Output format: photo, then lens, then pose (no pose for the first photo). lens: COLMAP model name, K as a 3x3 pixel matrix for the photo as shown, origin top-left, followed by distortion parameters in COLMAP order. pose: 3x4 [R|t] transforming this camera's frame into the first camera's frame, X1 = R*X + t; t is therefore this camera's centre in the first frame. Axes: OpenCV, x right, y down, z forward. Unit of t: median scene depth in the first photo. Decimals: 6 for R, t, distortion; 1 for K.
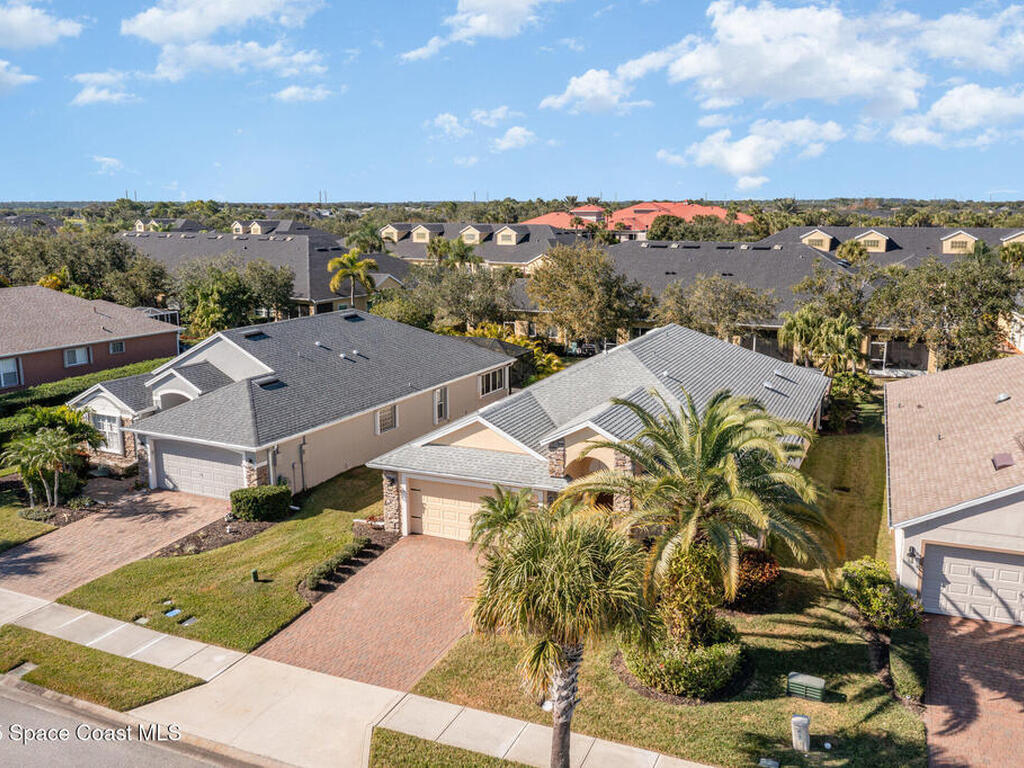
lens RADIAL K [[899.8, 0, 512.0], [0, 899.8, 384.0], [0, 0, 1]] dist [-0.017324, 0.003091]
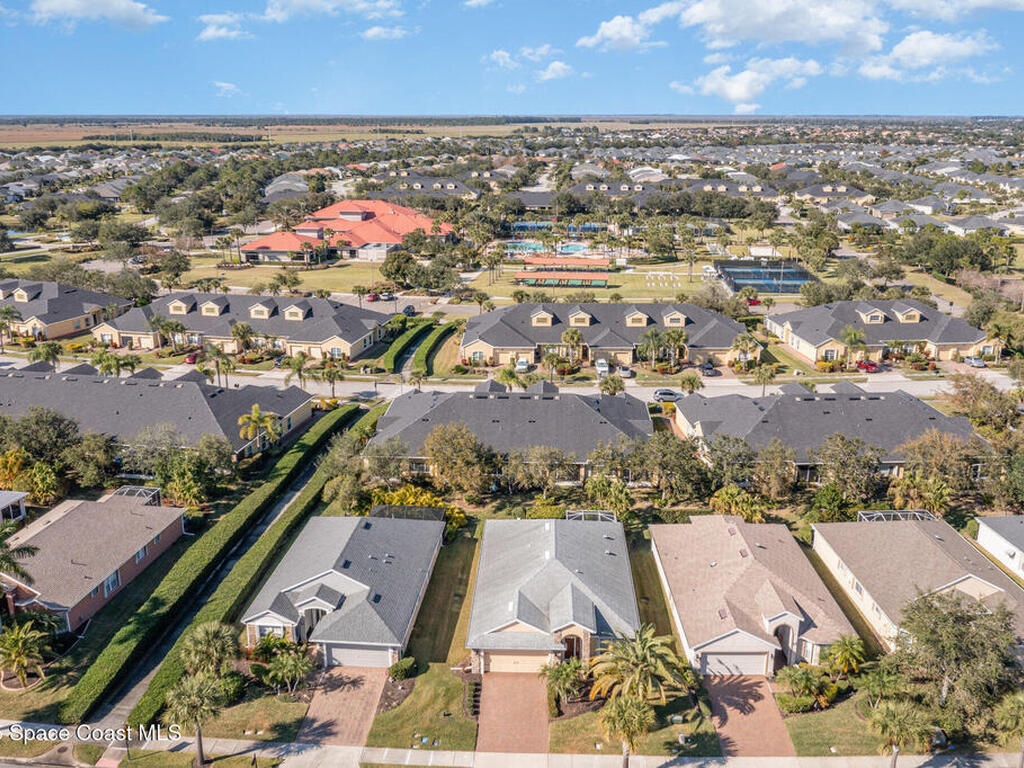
lens RADIAL K [[899.8, 0, 512.0], [0, 899.8, 384.0], [0, 0, 1]] dist [-0.017324, 0.003091]
pose [[0.929932, -0.097584, 0.354547, -0.802849], [0.068348, 0.993214, 0.094100, -0.774130], [-0.361324, -0.063274, 0.930291, -1.066183]]
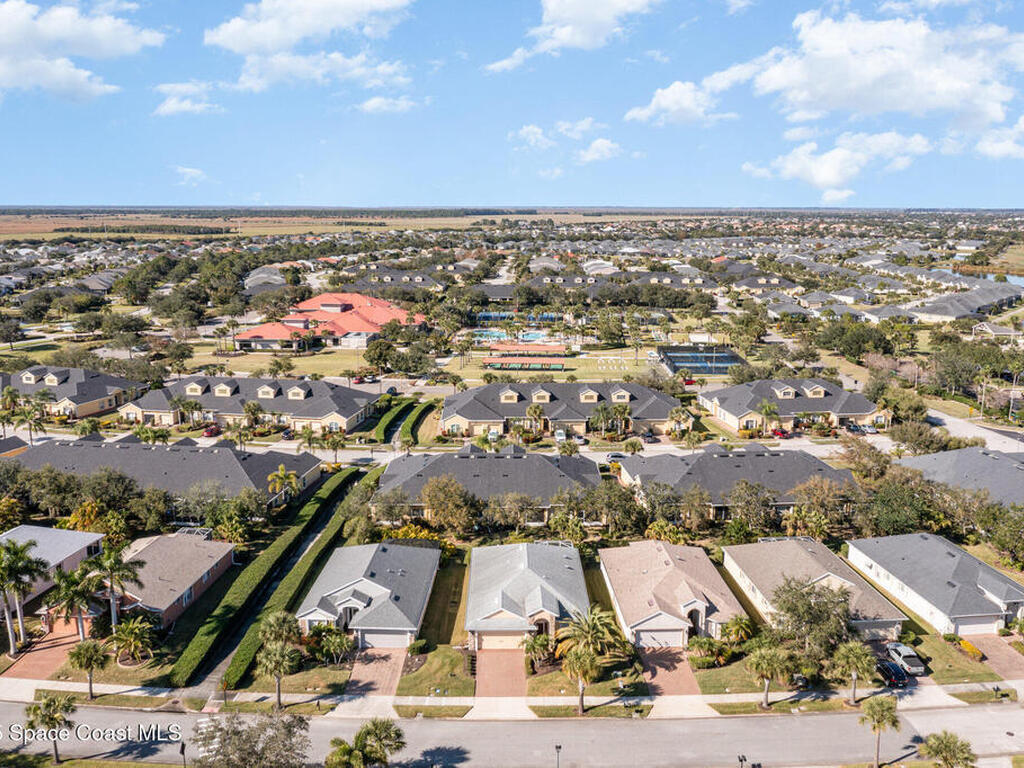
lens RADIAL K [[881.0, 0, 512.0], [0, 881.0, 384.0], [0, 0, 1]] dist [-0.013387, -0.003294]
pose [[0.912056, -0.070059, 0.404037, -1.193320], [0.074872, 0.997186, 0.003897, -0.753820], [-0.403173, 0.026697, 0.914734, -1.829326]]
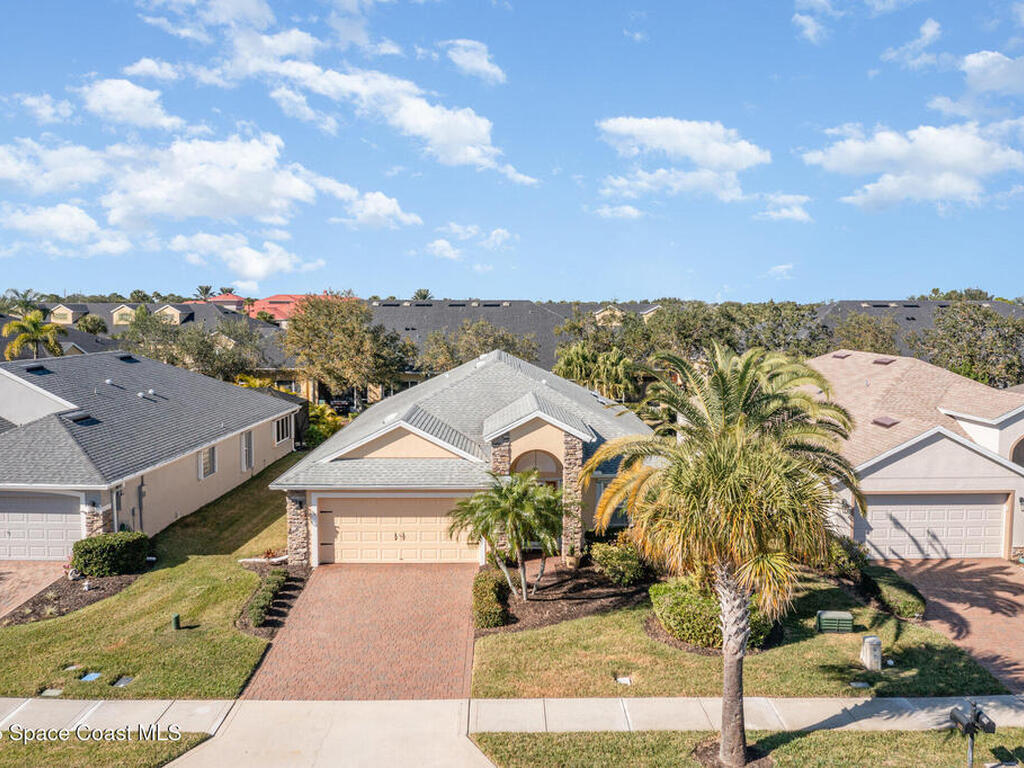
lens RADIAL K [[899.8, 0, 512.0], [0, 899.8, 384.0], [0, 0, 1]] dist [-0.017324, 0.003091]
pose [[0.910644, -0.030868, 0.412038, -0.316643], [0.076259, 0.992631, -0.094175, 0.095169], [-0.406095, 0.117181, 0.906287, 0.123214]]
